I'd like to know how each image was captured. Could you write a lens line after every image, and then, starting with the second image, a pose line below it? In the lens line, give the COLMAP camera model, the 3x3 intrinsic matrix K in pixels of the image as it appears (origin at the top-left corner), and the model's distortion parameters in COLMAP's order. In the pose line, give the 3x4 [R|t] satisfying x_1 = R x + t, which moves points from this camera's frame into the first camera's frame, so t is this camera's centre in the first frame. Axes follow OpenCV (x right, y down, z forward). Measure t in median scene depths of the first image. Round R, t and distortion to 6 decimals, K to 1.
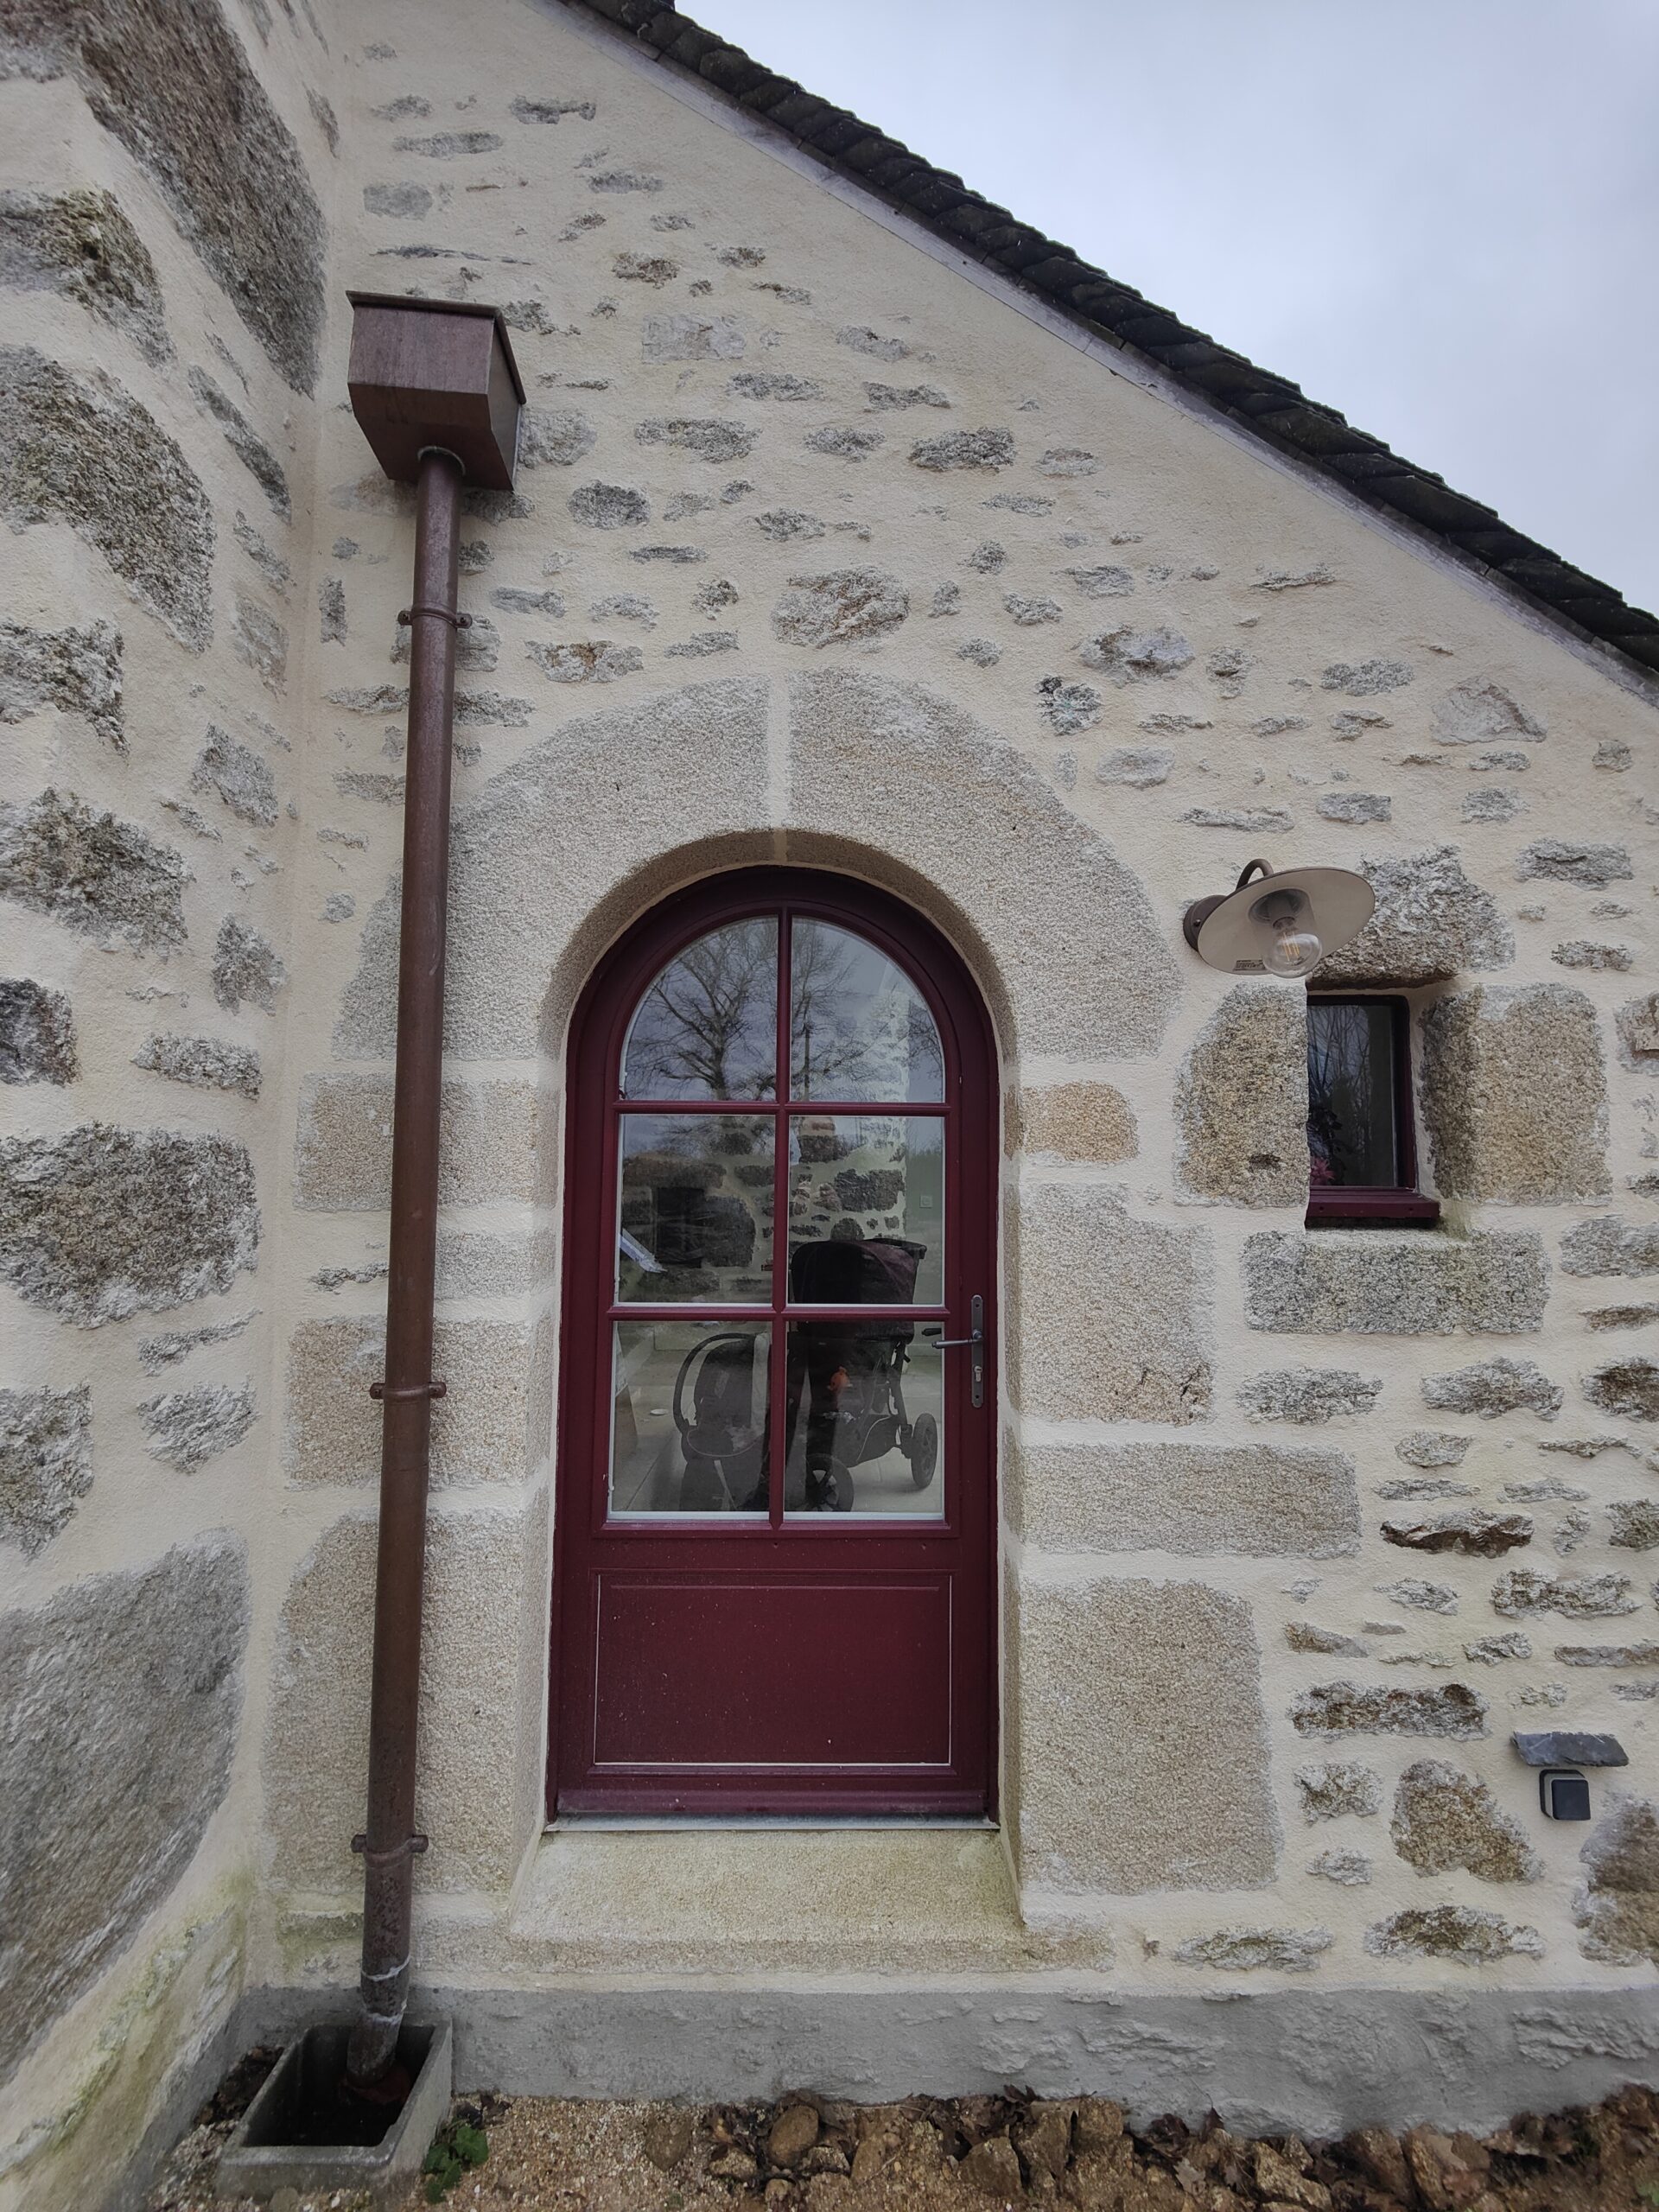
lens RADIAL K [[930.0, 0, 829.5], [0, 930.0, 1106.0], [0, 0, 1]] dist [-0.000397, -0.000724]
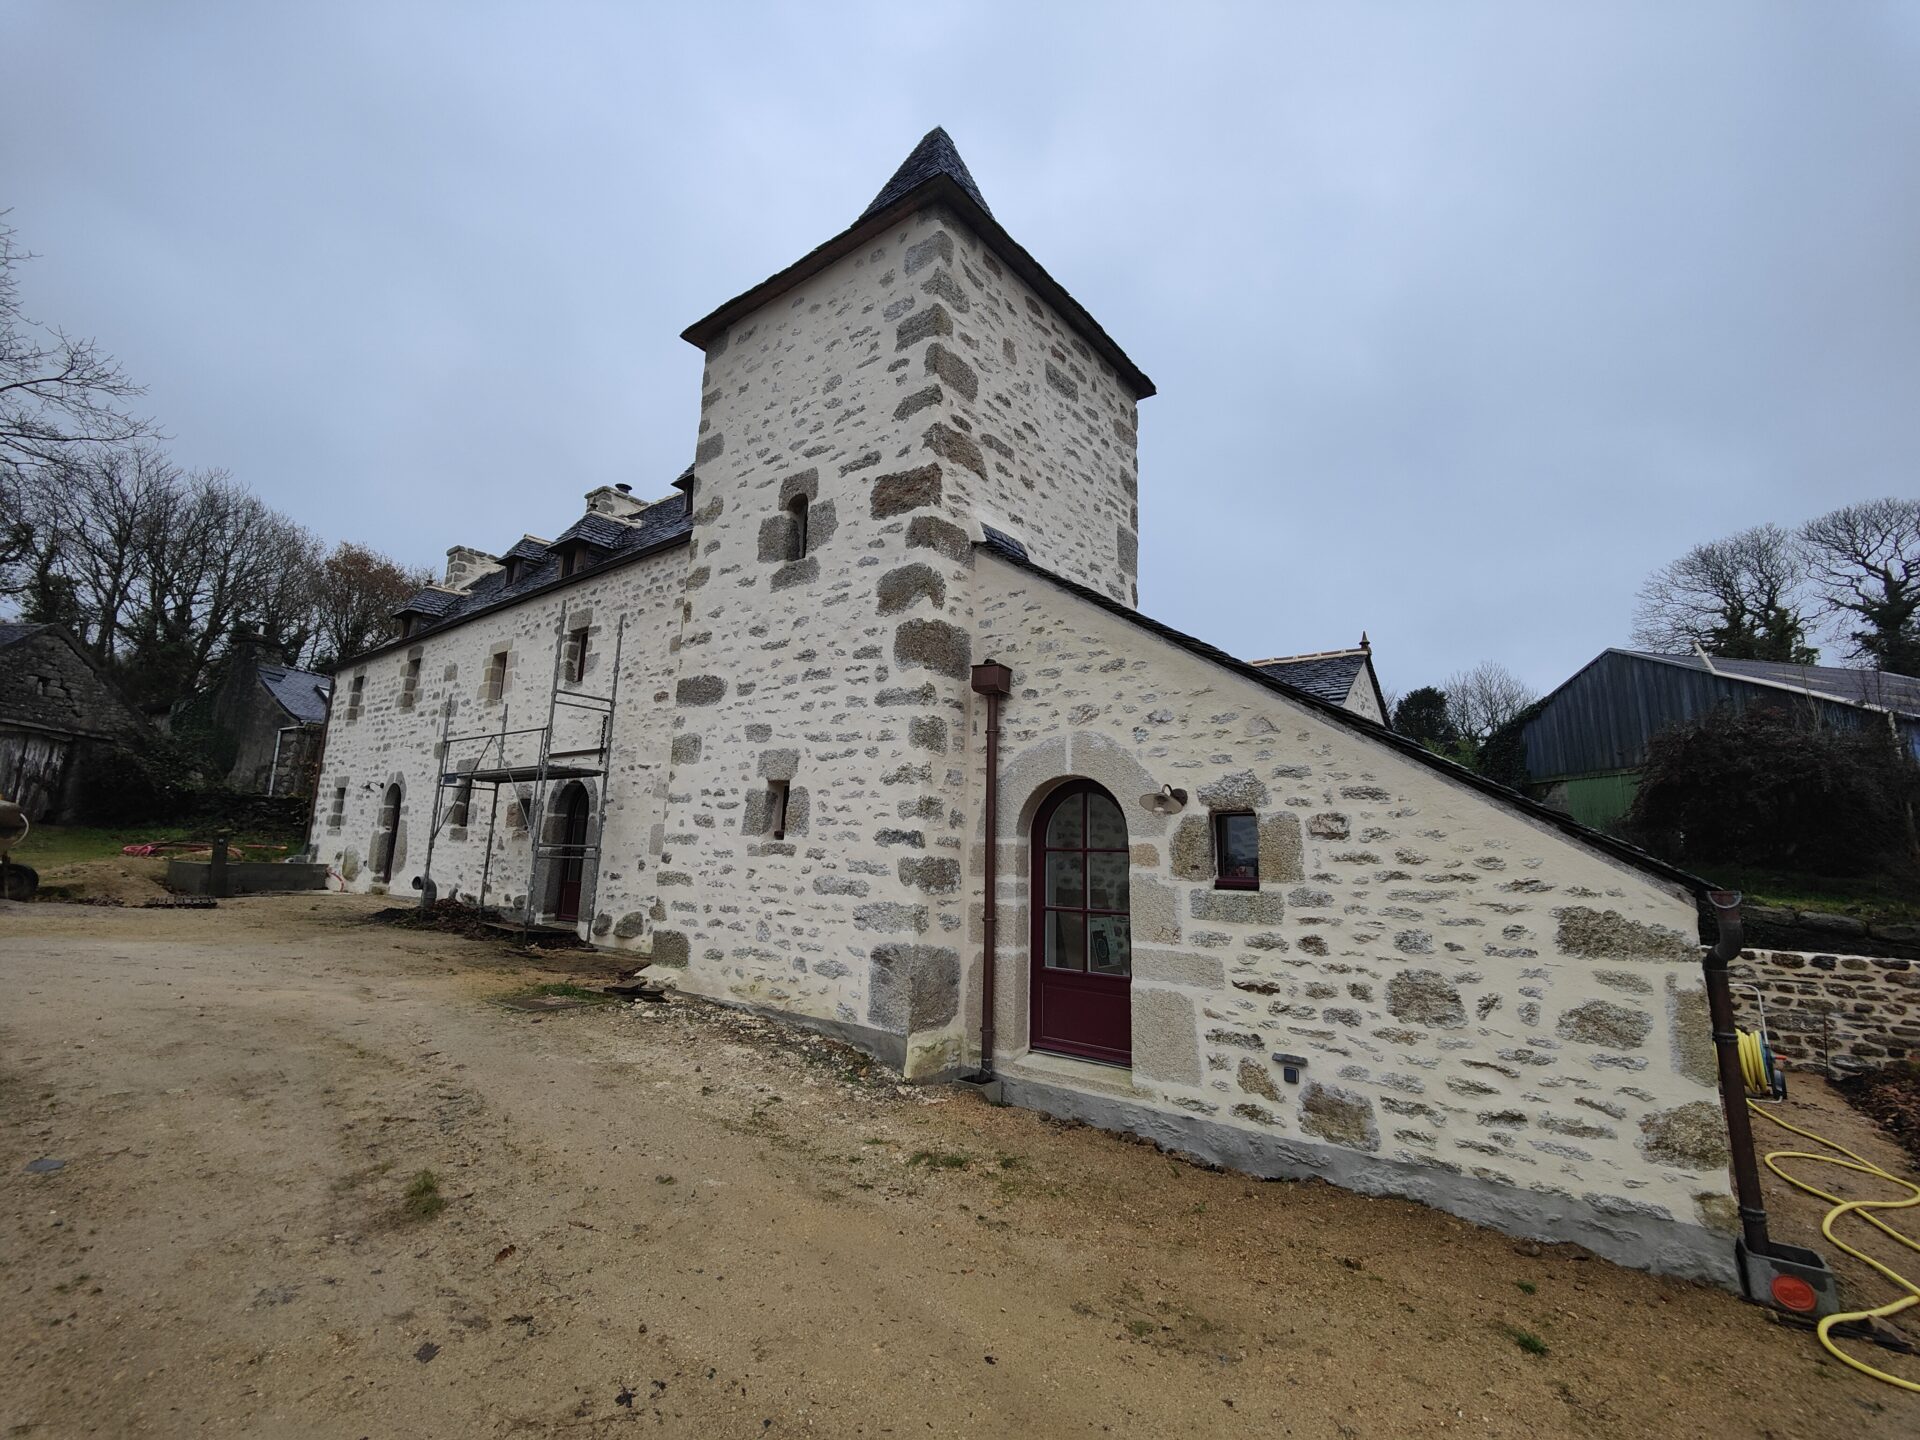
lens RADIAL K [[845.5, 0, 960.0], [0, 845.5, 720.0], [0, 0, 1]] dist [0.003616, -0.000567]
pose [[0.774308, -0.093414, -0.625876, 1.770785], [0.018749, 0.991997, -0.124863, -0.102729], [0.632531, 0.084948, 0.769863, -1.934340]]
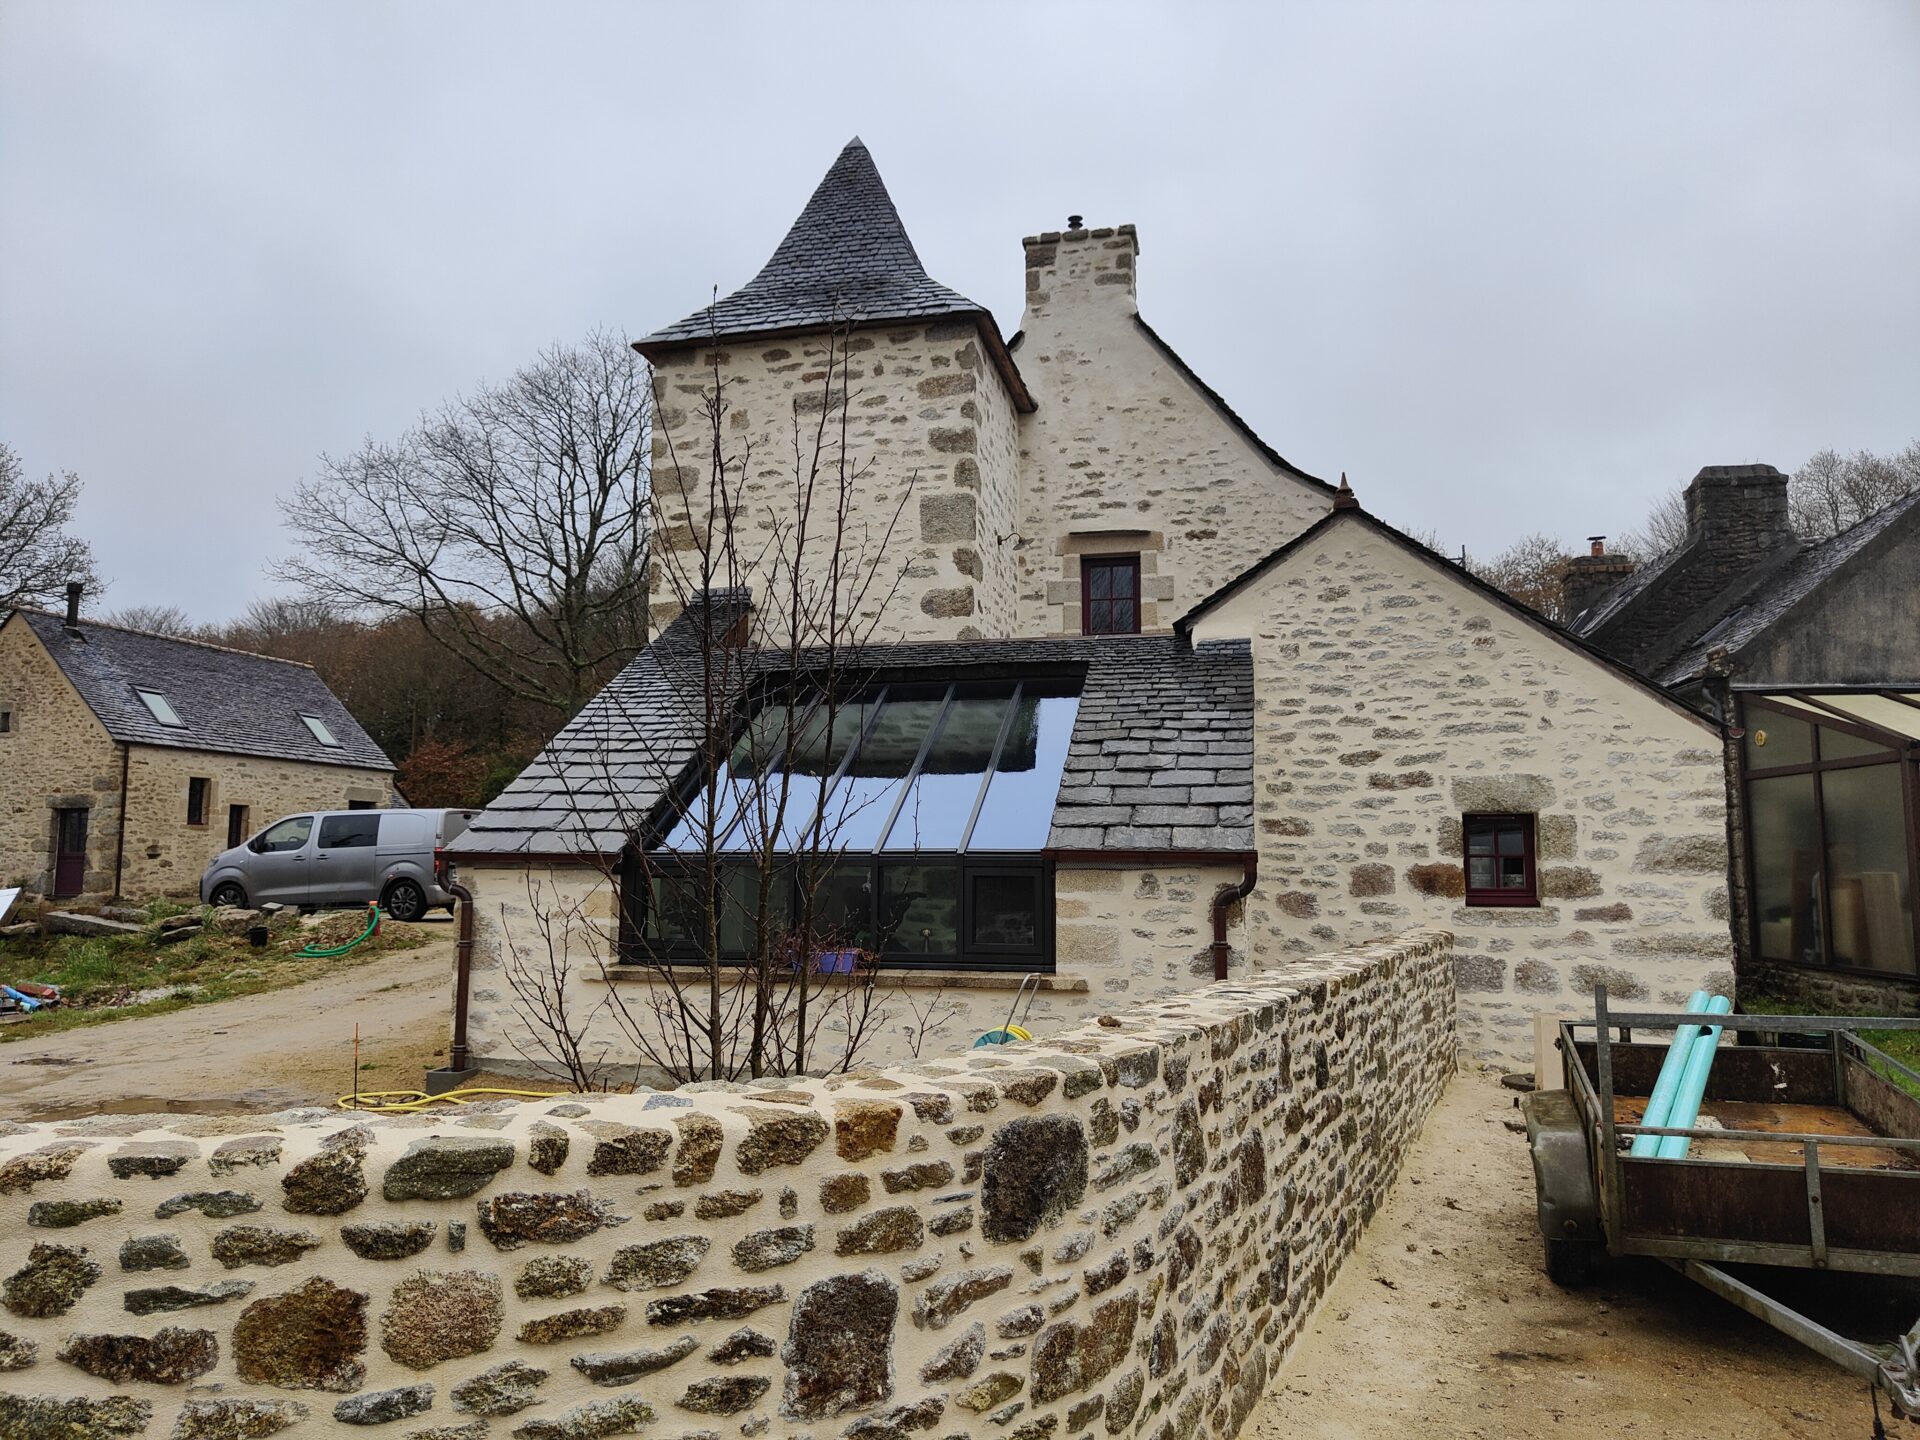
lens RADIAL K [[1493.9, 0, 960.0], [0, 1493.9, 720.0], [0, 0, 1]] dist [0.007390, 0.001284]
pose [[-0.283424, -0.116933, -0.951839, 7.738696], [0.051583, 0.989243, -0.136888, 0.582007], [0.957607, -0.087896, -0.274343, 5.473164]]
